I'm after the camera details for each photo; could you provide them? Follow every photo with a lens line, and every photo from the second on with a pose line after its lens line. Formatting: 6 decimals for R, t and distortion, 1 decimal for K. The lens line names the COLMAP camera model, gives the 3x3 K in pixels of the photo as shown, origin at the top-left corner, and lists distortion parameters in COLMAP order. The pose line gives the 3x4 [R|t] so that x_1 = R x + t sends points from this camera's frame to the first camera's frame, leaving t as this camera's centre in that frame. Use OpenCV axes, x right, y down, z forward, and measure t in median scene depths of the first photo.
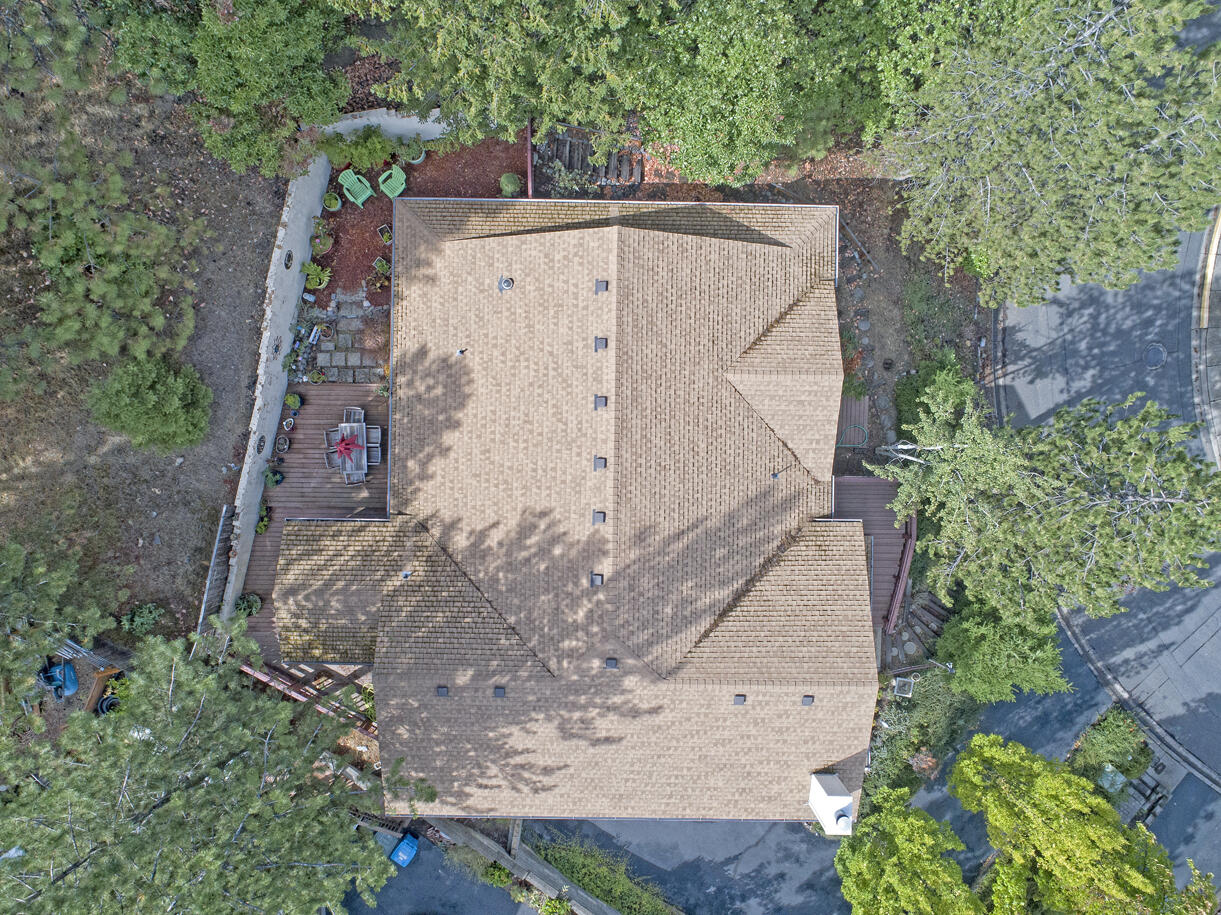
lens RADIAL K [[853.8, 0, 608.8], [0, 853.8, 453.9], [0, 0, 1]] dist [-0.010217, -0.002220]
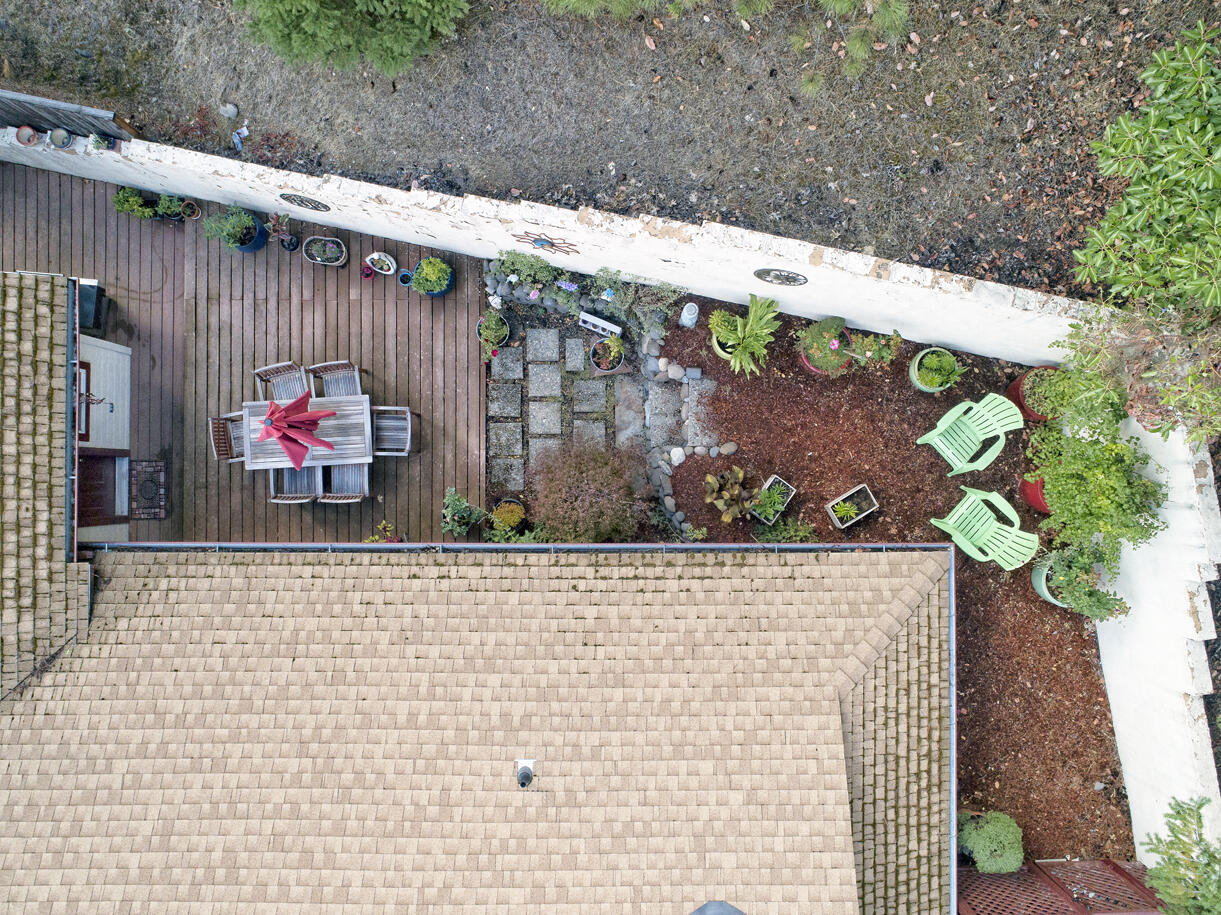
lens RADIAL K [[853.8, 0, 607.1], [0, 853.8, 459.5], [0, 0, 1]] dist [-0.010217, -0.002220]
pose [[0.013750, 0.999523, -0.027645, -0.277842], [-0.999899, 0.013840, 0.003101, -0.147748], [0.003482, 0.027599, 0.999613, 0.614480]]
